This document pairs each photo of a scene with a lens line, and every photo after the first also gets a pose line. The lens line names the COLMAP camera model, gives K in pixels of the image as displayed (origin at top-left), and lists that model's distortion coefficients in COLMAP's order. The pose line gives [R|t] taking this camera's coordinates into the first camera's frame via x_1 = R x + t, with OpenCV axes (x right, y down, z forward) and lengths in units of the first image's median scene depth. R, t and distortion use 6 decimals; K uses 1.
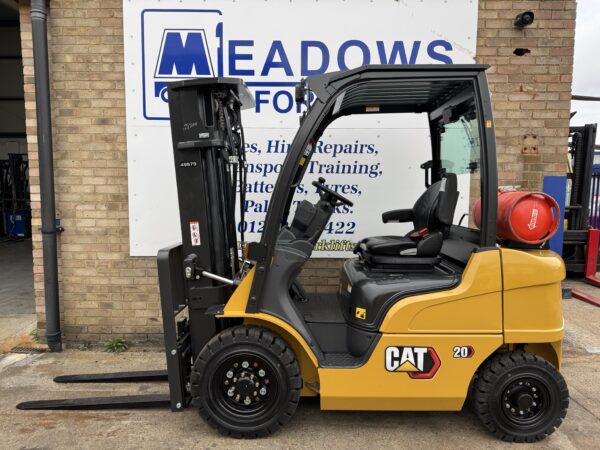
lens RADIAL K [[422.8, 0, 298.3], [0, 422.8, 224.1], [0, 0, 1]] dist [0.009800, -0.012892]
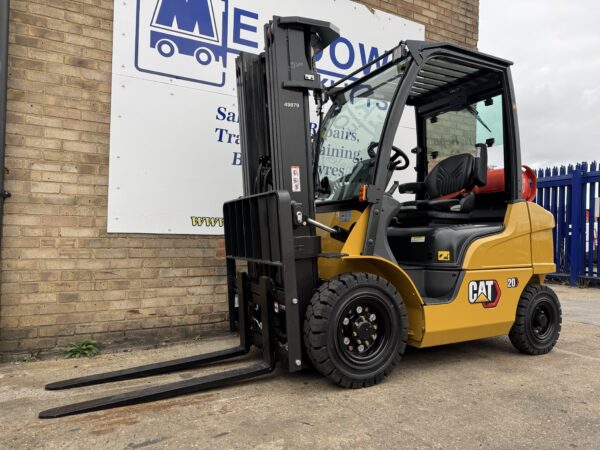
lens RADIAL K [[422.8, 0, 298.5], [0, 422.8, 225.6], [0, 0, 1]] dist [0.009800, -0.012892]
pose [[0.877710, 0.021323, 0.478718, -0.482444], [0.023009, 0.995982, -0.086549, 0.145756], [-0.478640, 0.086980, 0.873692, 0.130293]]
